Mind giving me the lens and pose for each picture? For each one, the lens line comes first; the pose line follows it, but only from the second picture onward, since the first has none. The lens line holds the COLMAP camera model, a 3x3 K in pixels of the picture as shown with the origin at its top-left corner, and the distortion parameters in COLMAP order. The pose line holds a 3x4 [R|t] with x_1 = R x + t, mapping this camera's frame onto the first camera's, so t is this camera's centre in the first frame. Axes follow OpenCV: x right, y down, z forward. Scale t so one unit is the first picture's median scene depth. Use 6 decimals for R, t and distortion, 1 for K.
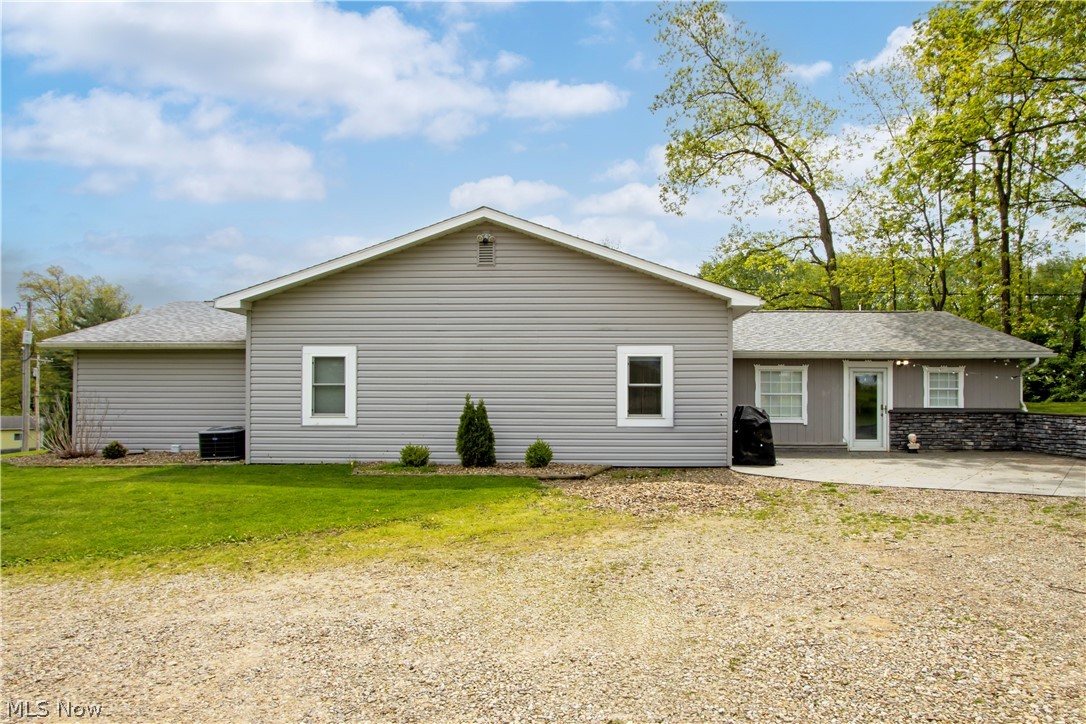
lens RADIAL K [[641.3, 0, 543.1], [0, 641.3, 400.4], [0, 0, 1]] dist [-0.001432, 0.000725]
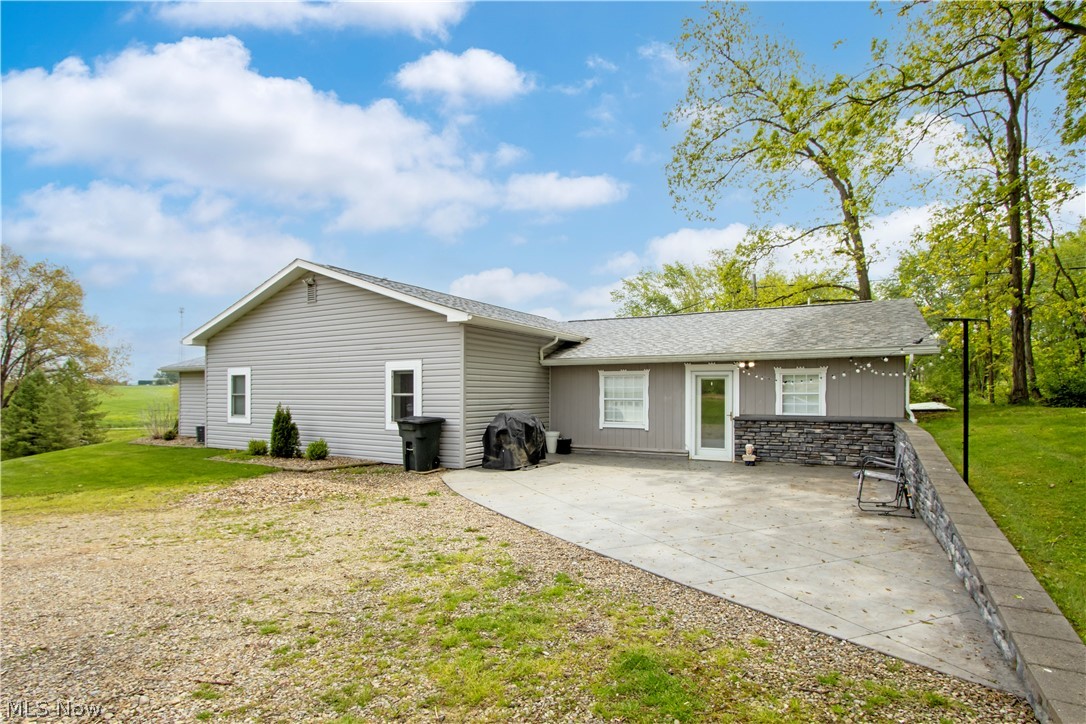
lens RADIAL K [[545.3, 0, 543.2], [0, 545.3, 389.3], [0, 0, 1]] dist [-0.019213, -0.000333]
pose [[0.889126, -0.007125, -0.457608, 0.656375], [0.003394, 0.999954, -0.008975, -0.018349], [0.457651, 0.006427, 0.889109, 0.188197]]
